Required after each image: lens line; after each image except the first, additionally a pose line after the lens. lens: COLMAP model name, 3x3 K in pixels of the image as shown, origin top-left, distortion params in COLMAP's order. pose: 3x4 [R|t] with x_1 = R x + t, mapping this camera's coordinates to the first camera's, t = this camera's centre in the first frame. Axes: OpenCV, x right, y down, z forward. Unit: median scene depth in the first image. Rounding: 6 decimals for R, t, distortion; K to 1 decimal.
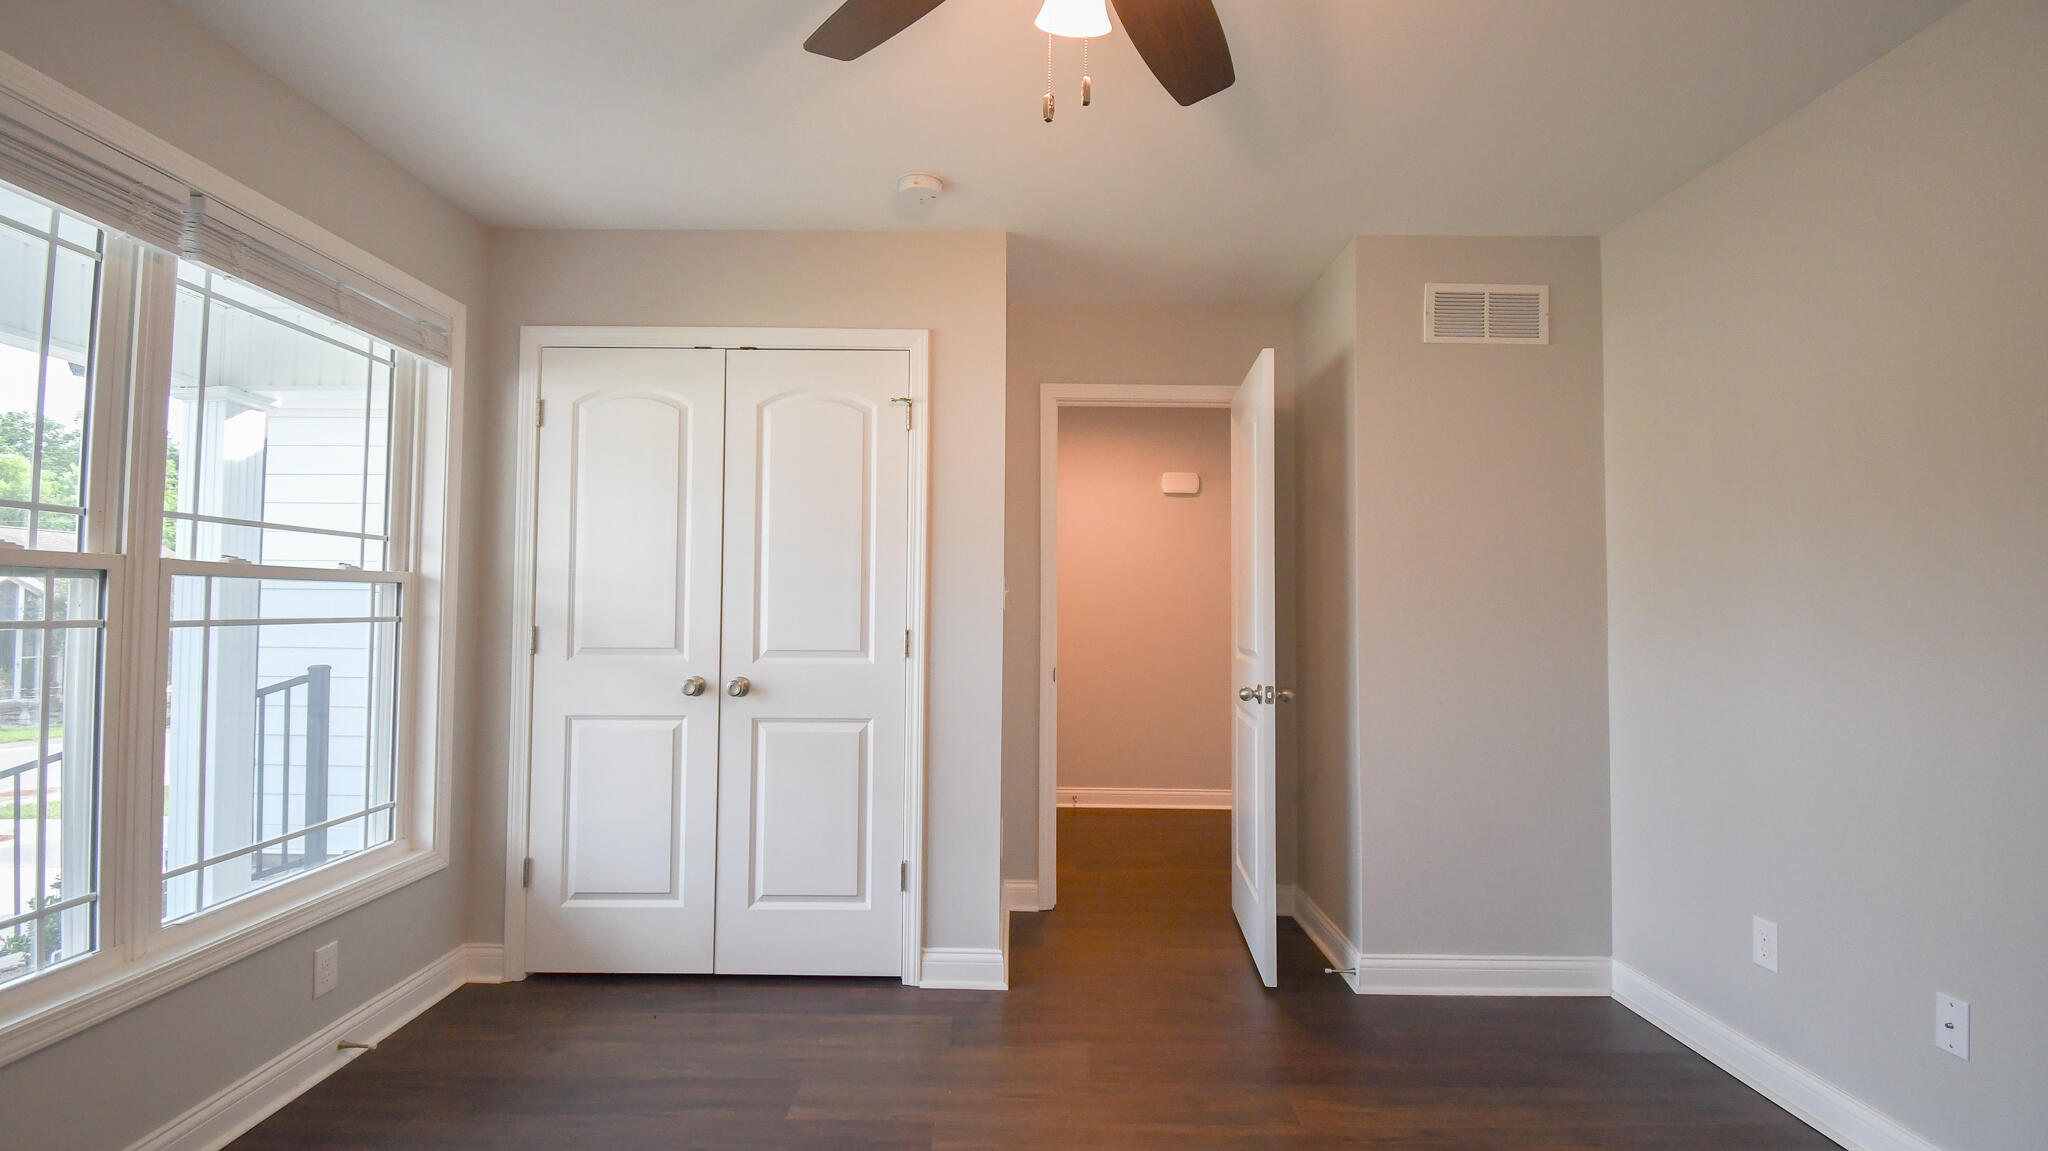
lens RADIAL K [[900.1, 0, 1009.4], [0, 900.1, 572.8], [0, 0, 1]] dist [0.022826, -0.026588]
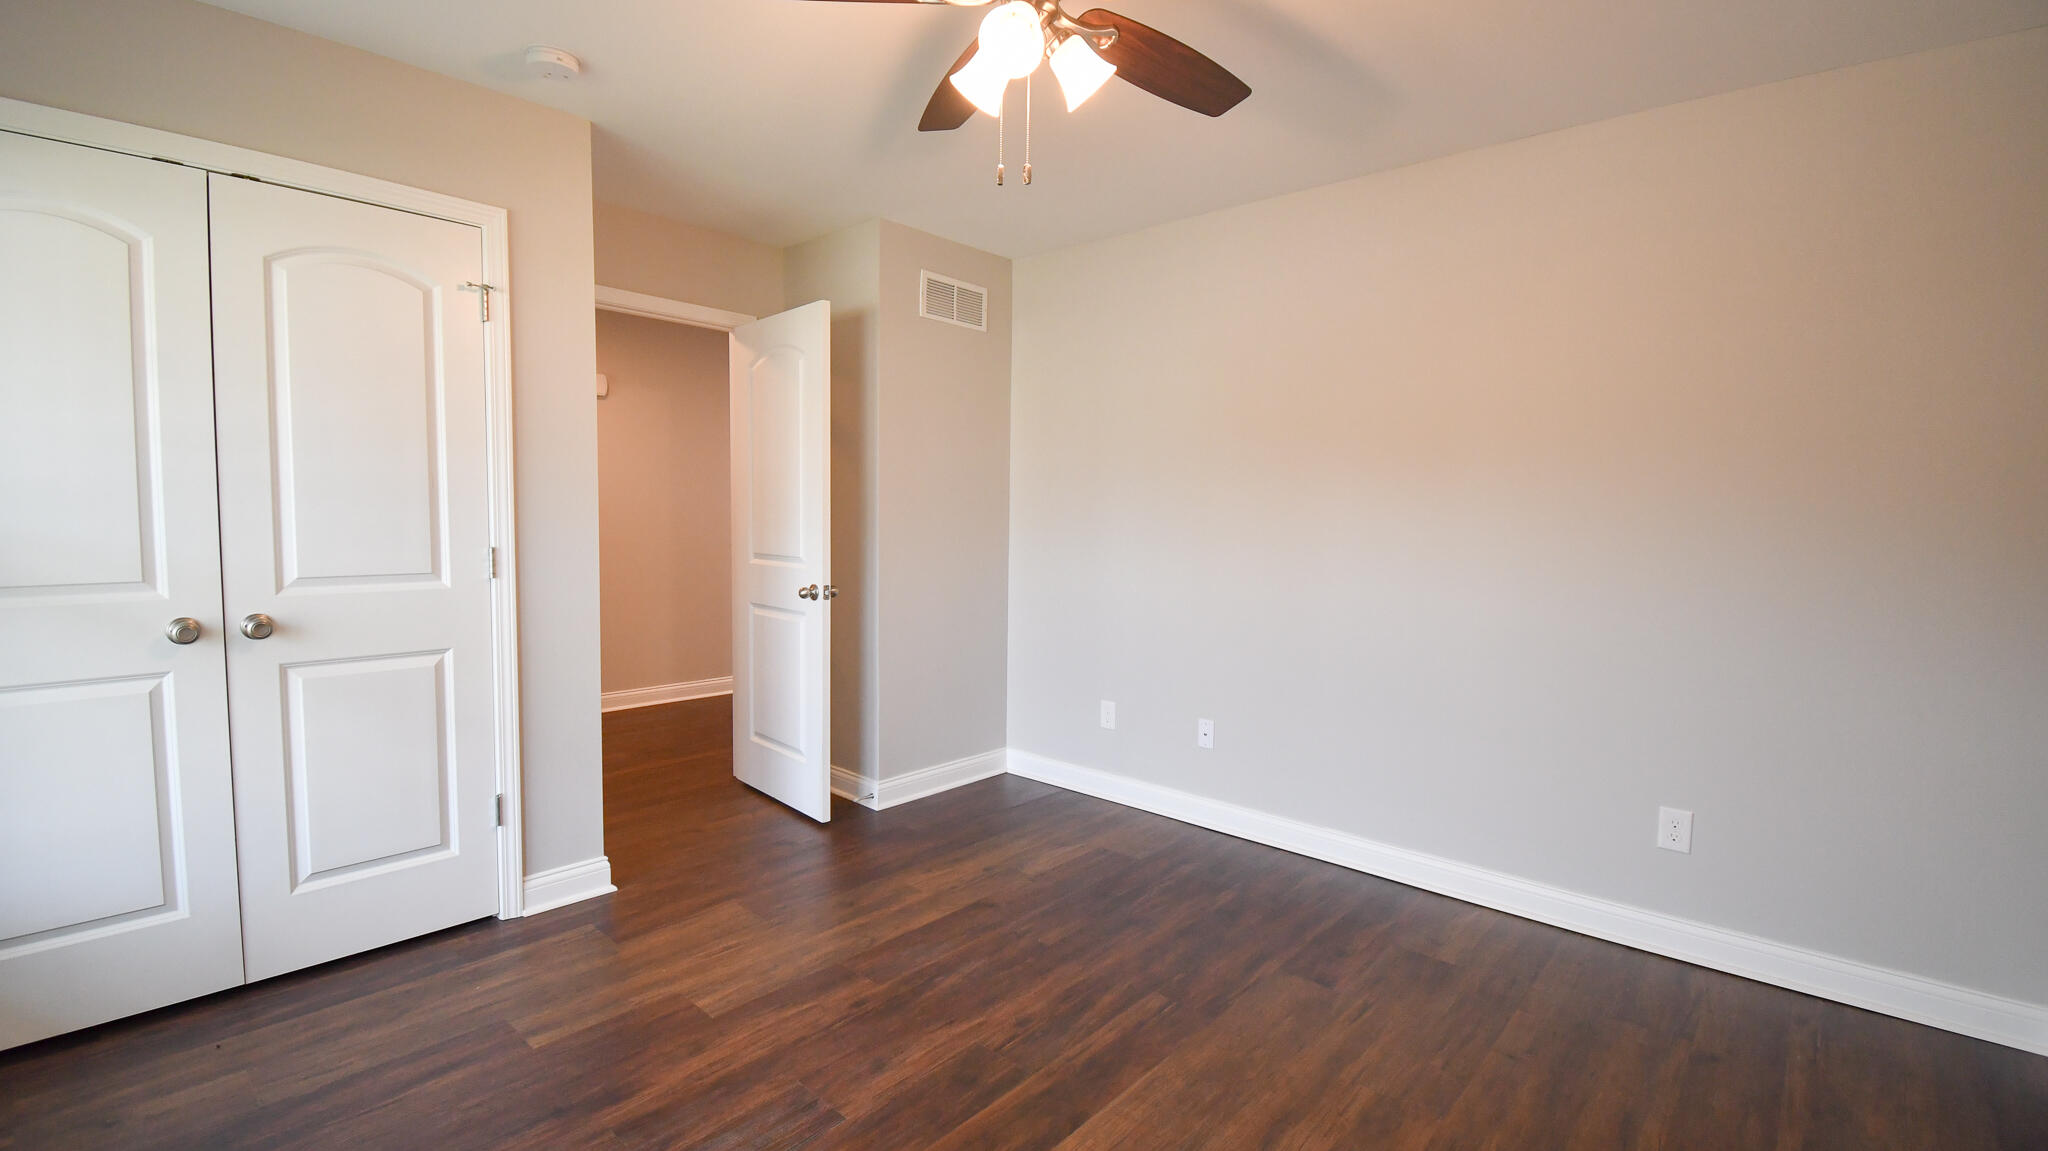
lens RADIAL K [[900.1, 0, 1009.4], [0, 900.1, 572.8], [0, 0, 1]] dist [0.022826, -0.026588]
pose [[0.669215, -0.049087, 0.741446, -0.444936], [-0.036778, 0.994405, 0.099030, -0.020760], [-0.742158, -0.093541, 0.663665, 0.007938]]
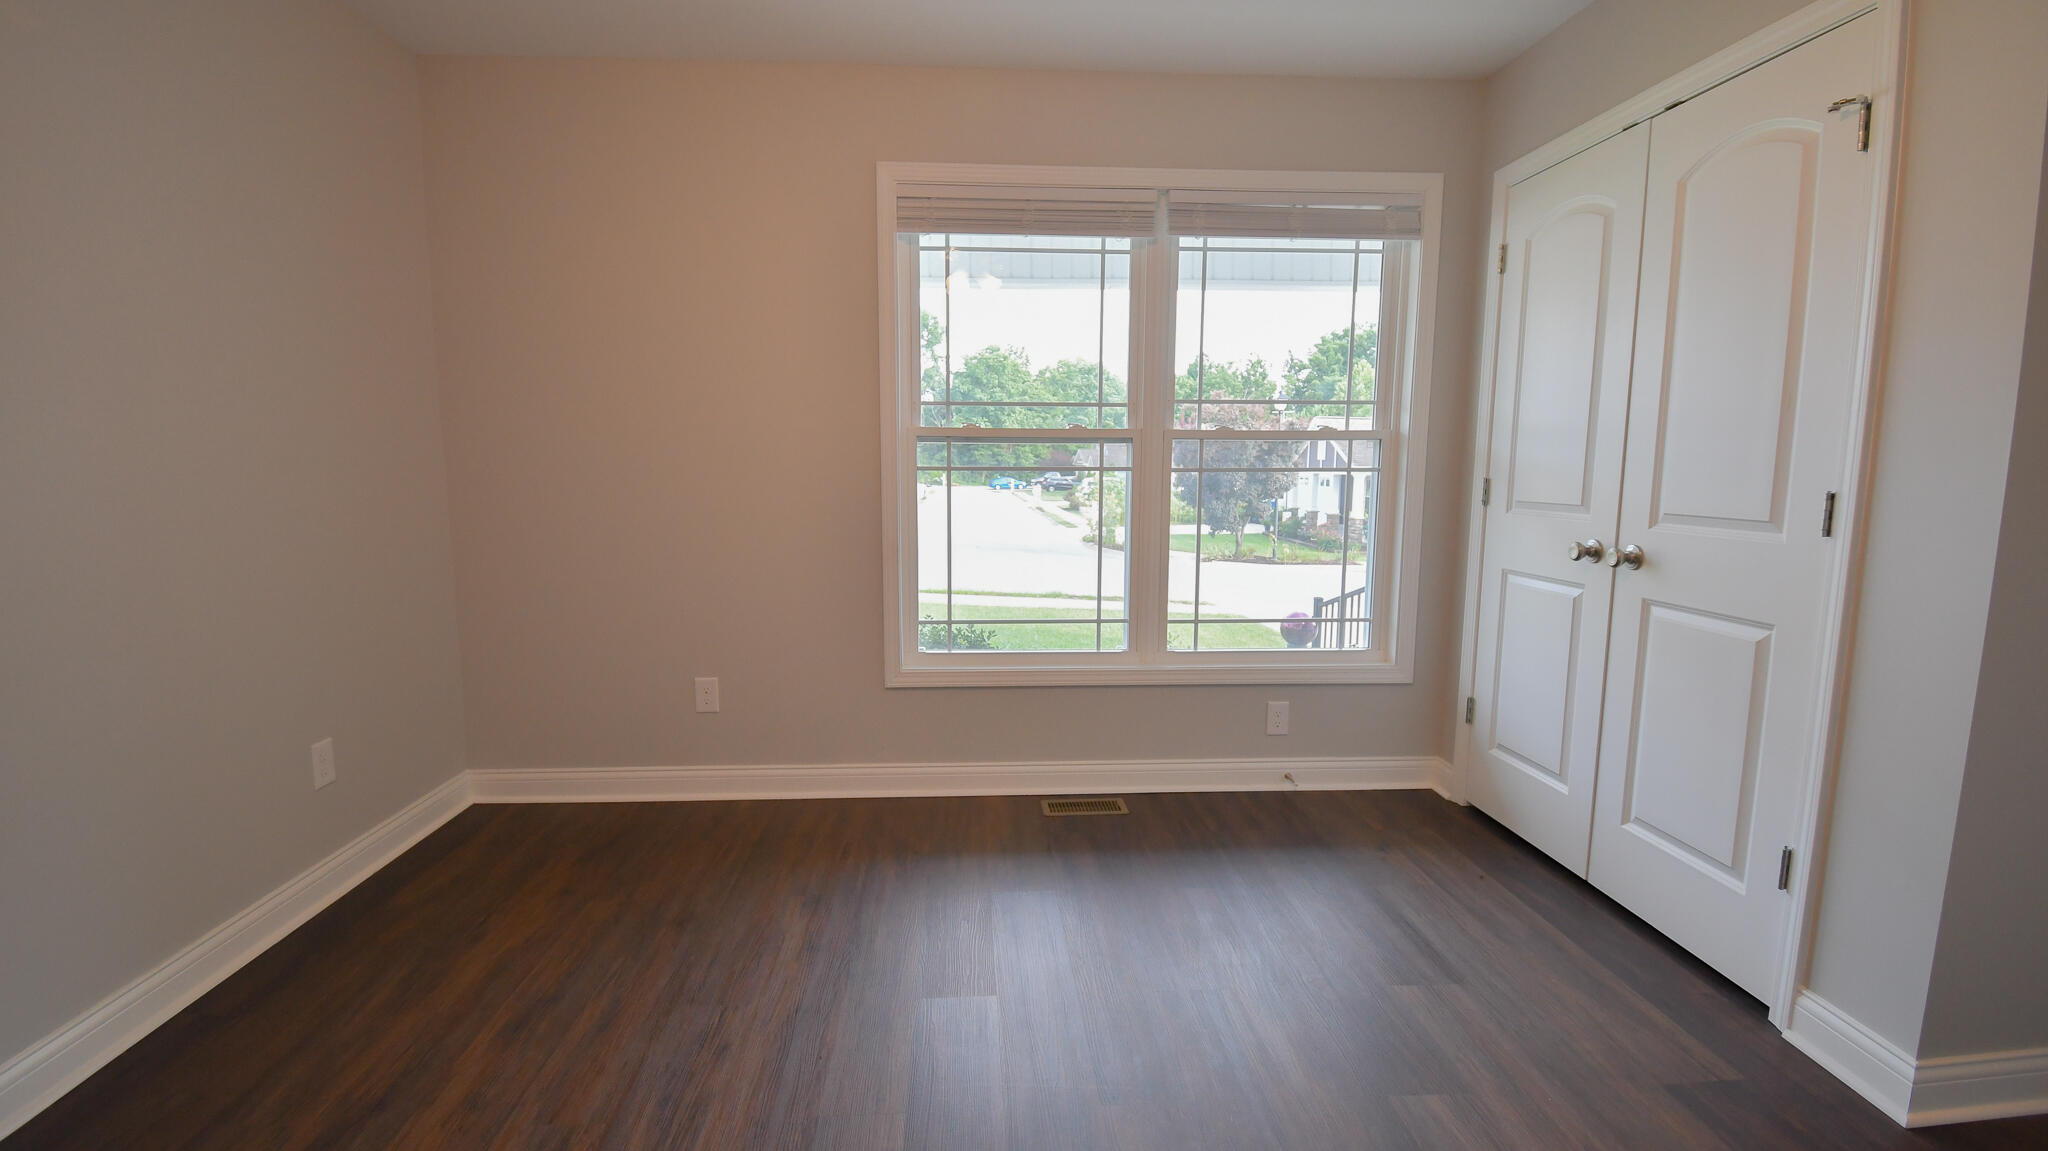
lens RADIAL K [[909.2, 0, 1018.5], [0, 909.2, 571.1], [0, 0, 1]] dist [0.033411, -0.035032]
pose [[0.065725, 0.113473, -0.991365, 0.476097], [0.035353, 0.992624, 0.115961, 0.025495], [0.997211, -0.042669, 0.061229, 0.411746]]
